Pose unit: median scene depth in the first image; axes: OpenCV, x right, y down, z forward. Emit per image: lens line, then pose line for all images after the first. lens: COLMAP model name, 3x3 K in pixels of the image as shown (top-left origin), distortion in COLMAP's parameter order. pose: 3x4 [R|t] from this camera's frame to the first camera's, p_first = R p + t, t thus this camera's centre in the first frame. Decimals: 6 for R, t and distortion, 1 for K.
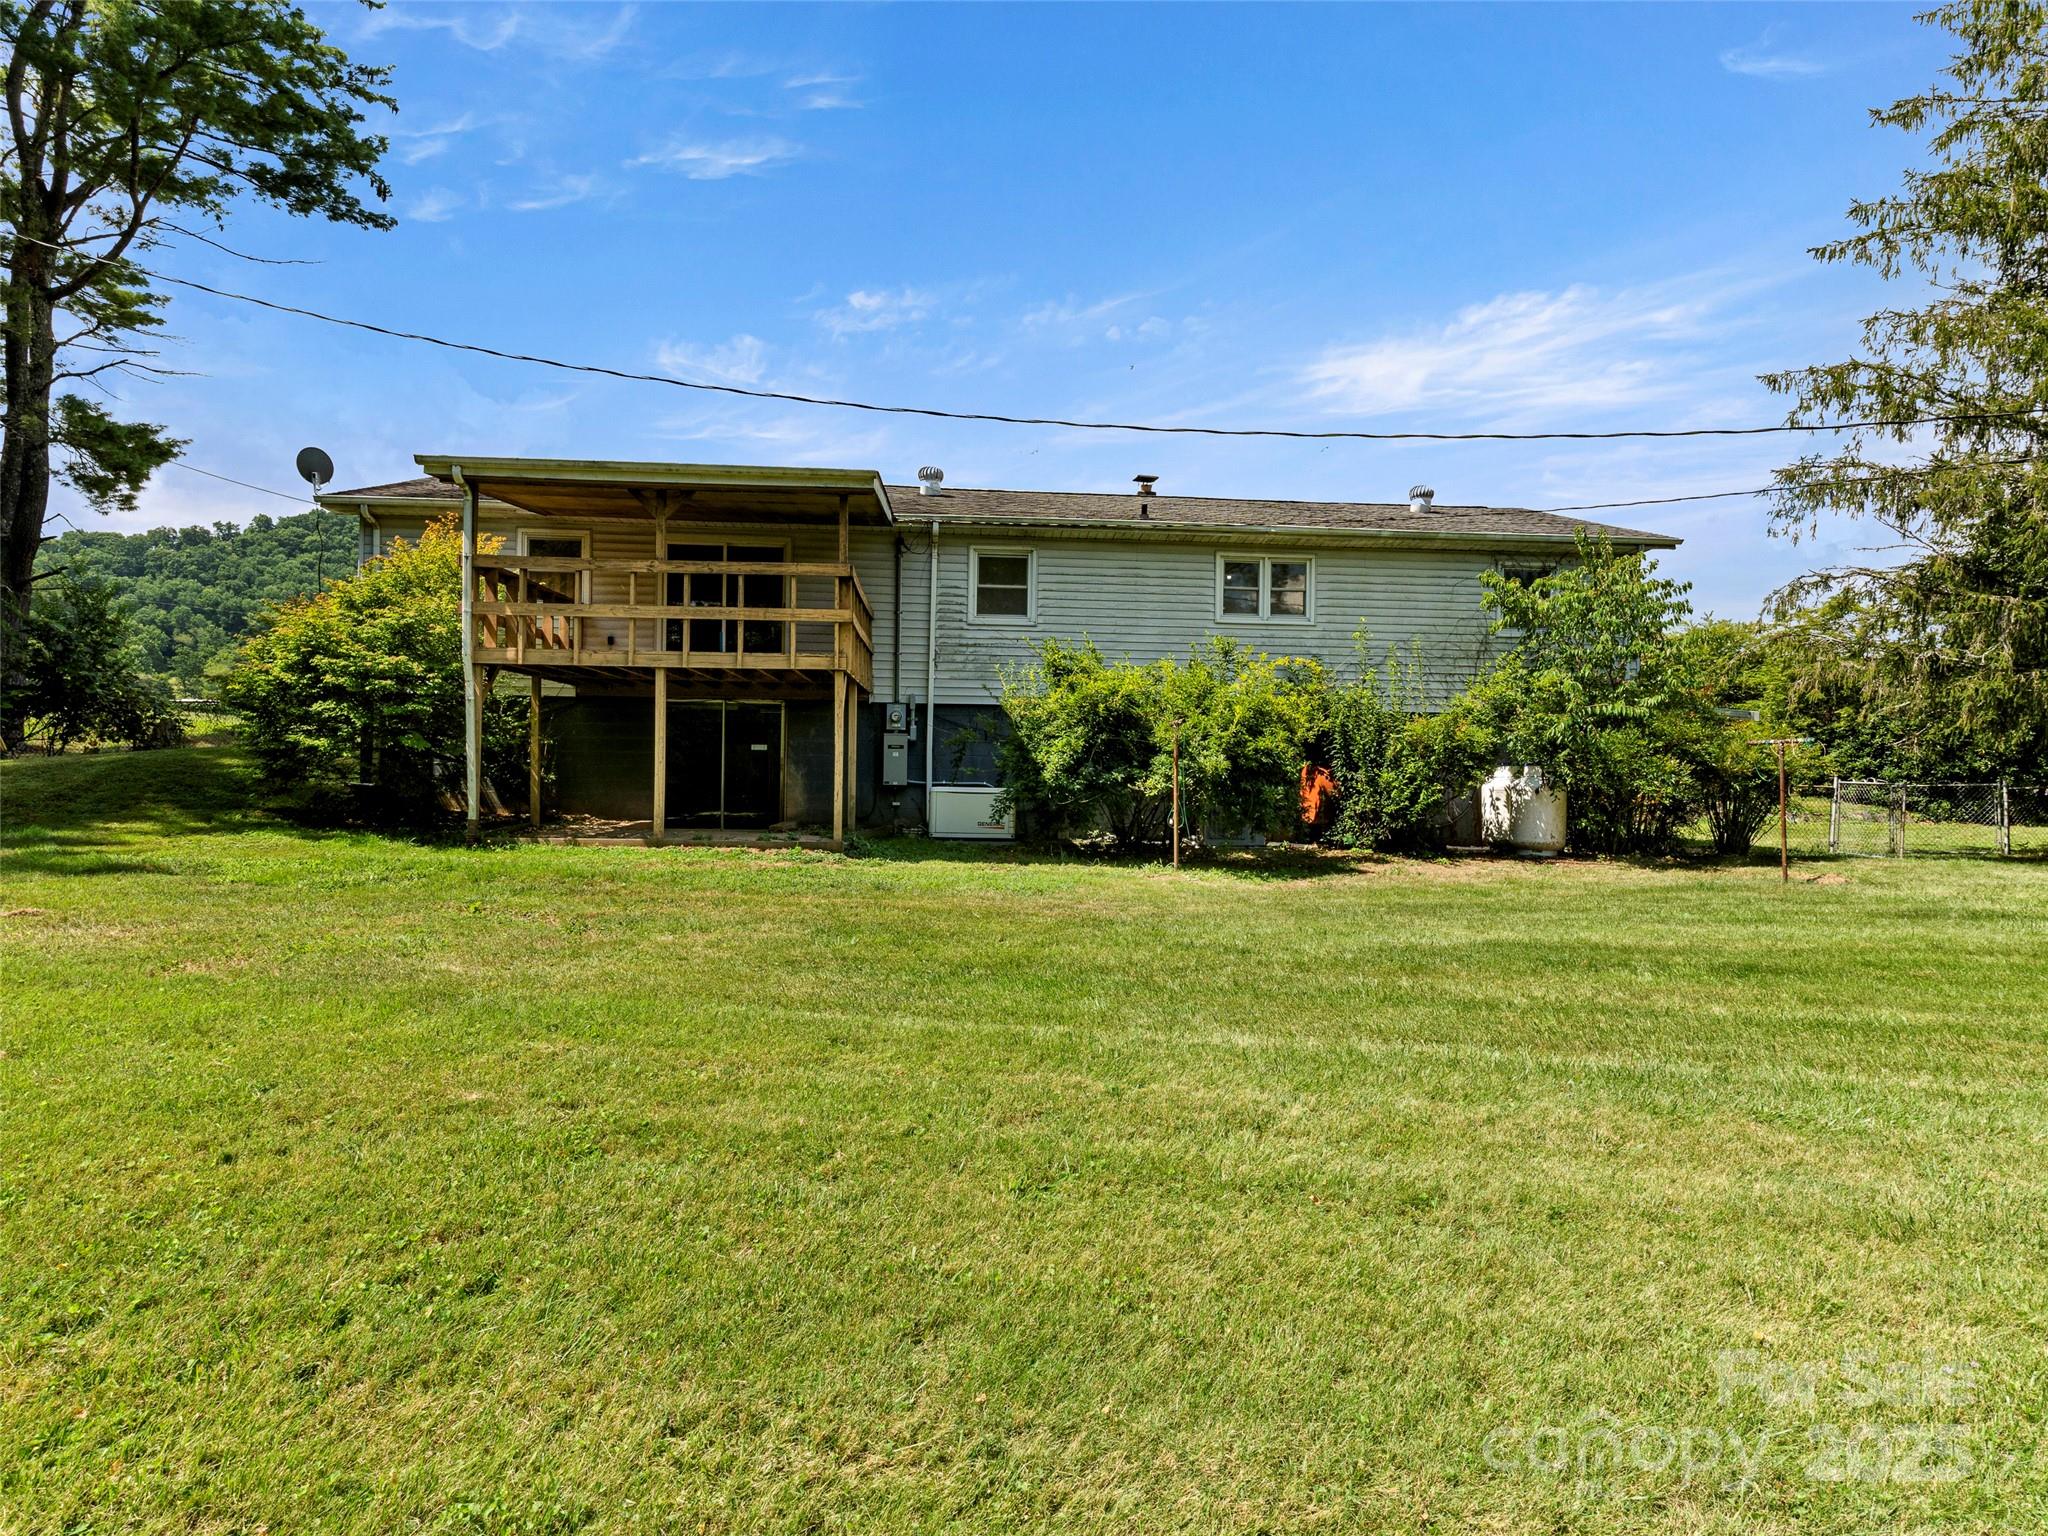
lens RADIAL K [[1108.5, 0, 1031.7], [0, 1108.5, 774.6], [0, 0, 1]] dist [0.000943, 0.000557]
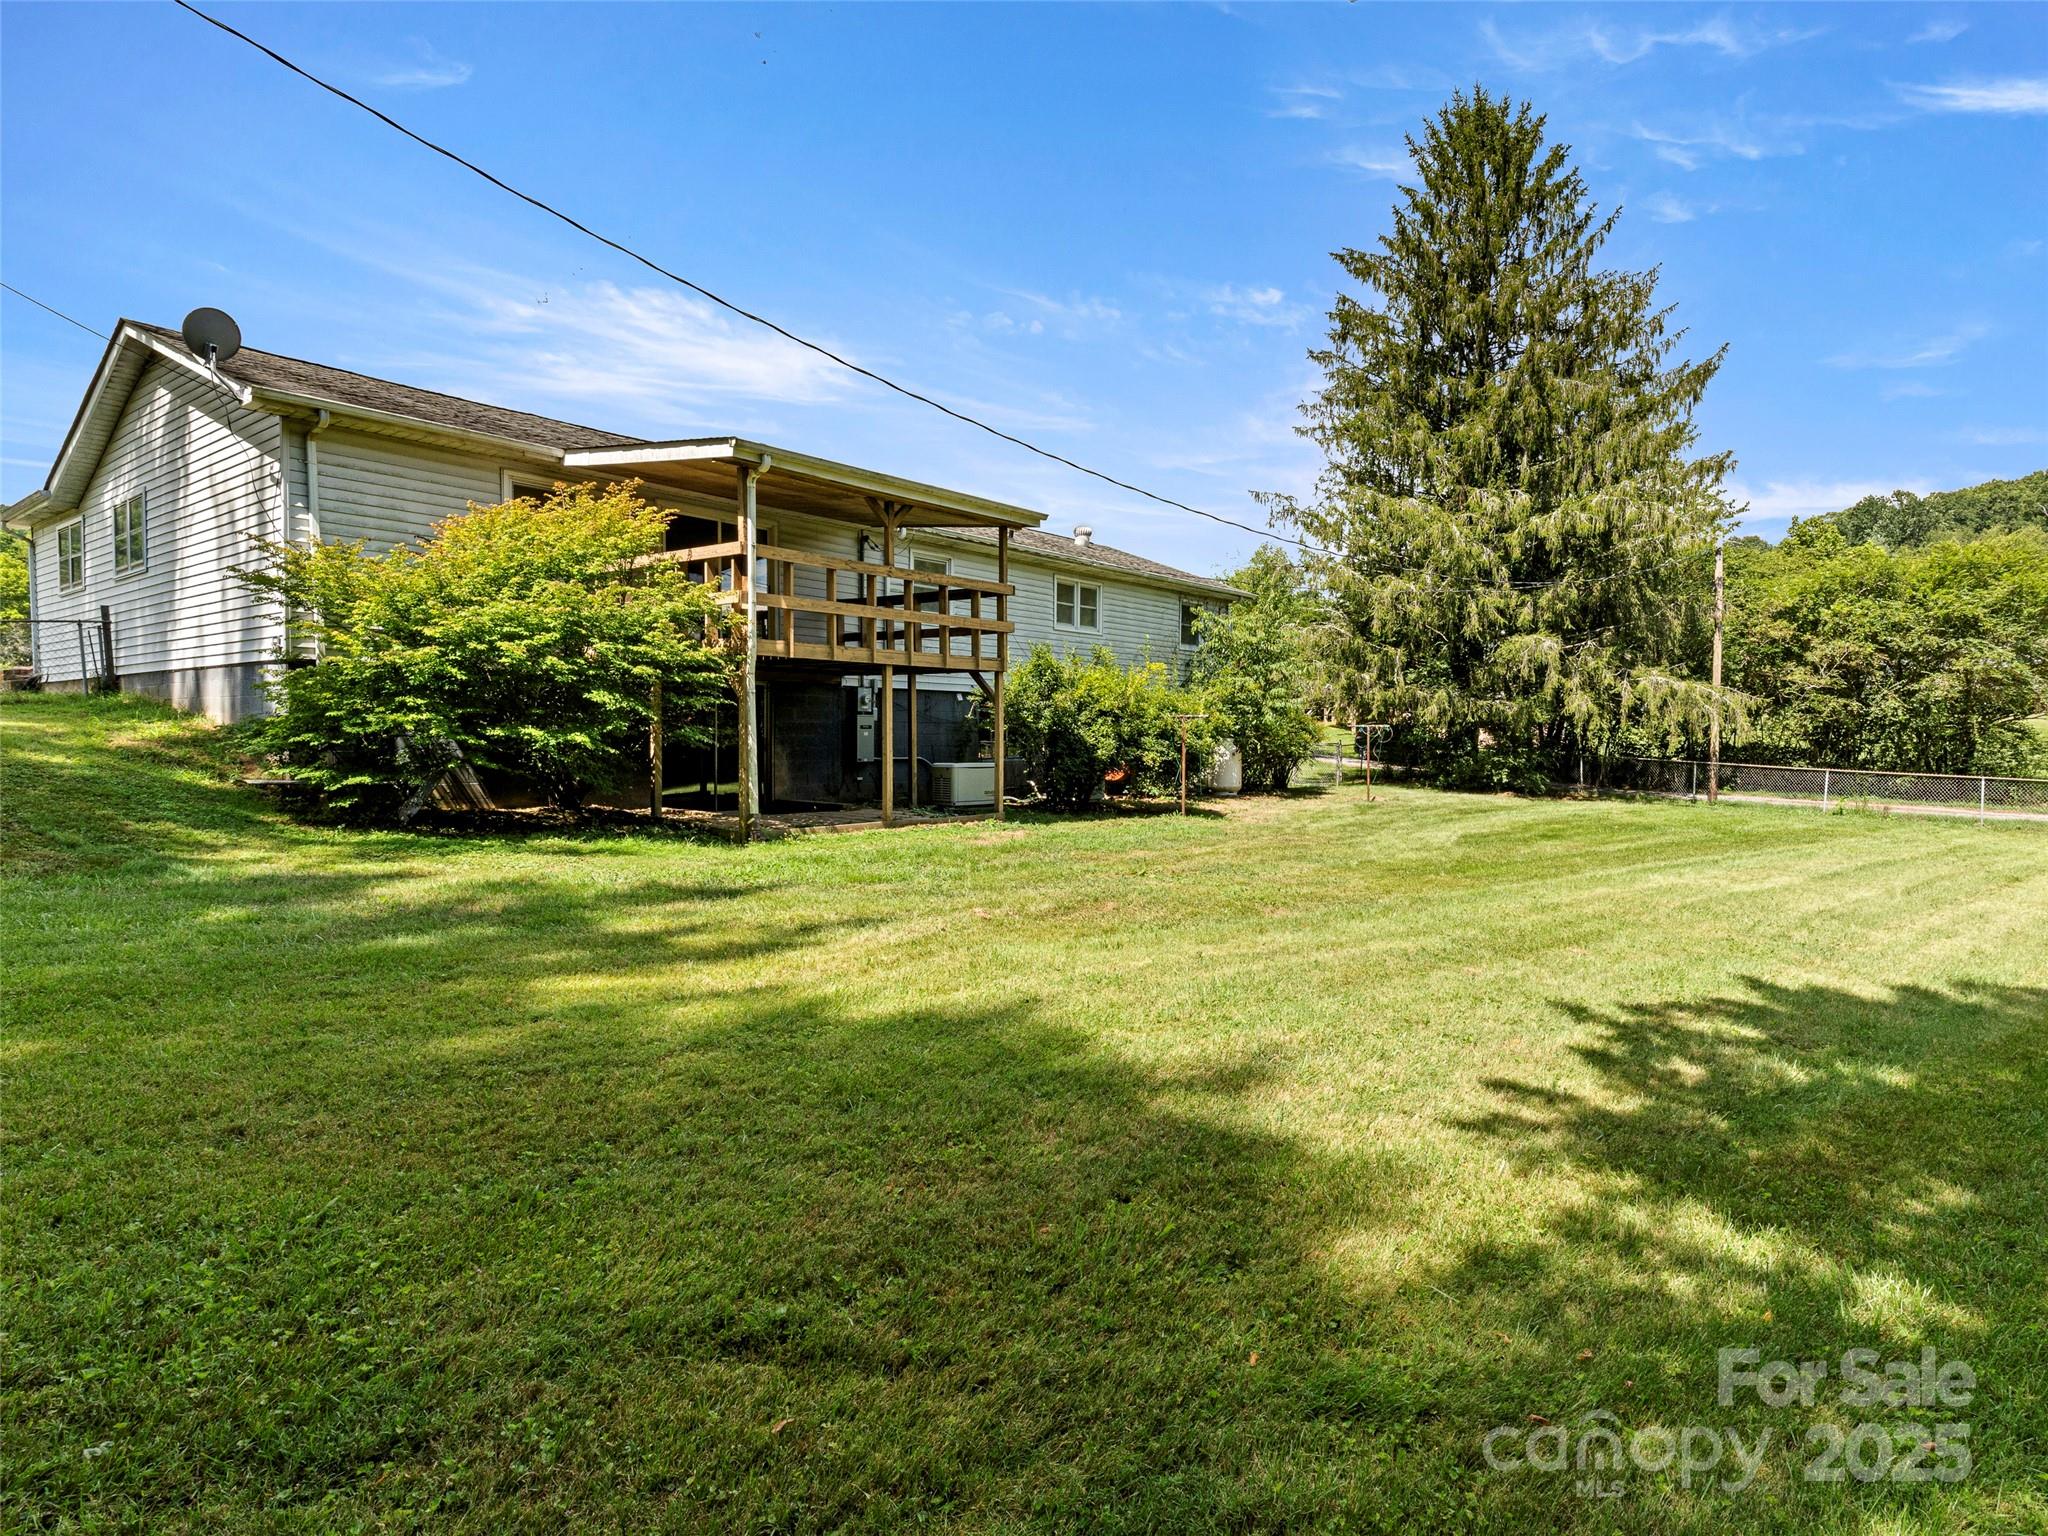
lens RADIAL K [[1108.5, 0, 1031.7], [0, 1108.5, 774.6], [0, 0, 1]] dist [0.000943, 0.000557]
pose [[0.694923, -0.035575, 0.718204, -0.804755], [0.003661, 0.998938, 0.045938, -0.027922], [-0.719075, -0.029294, 0.694315, 0.116425]]
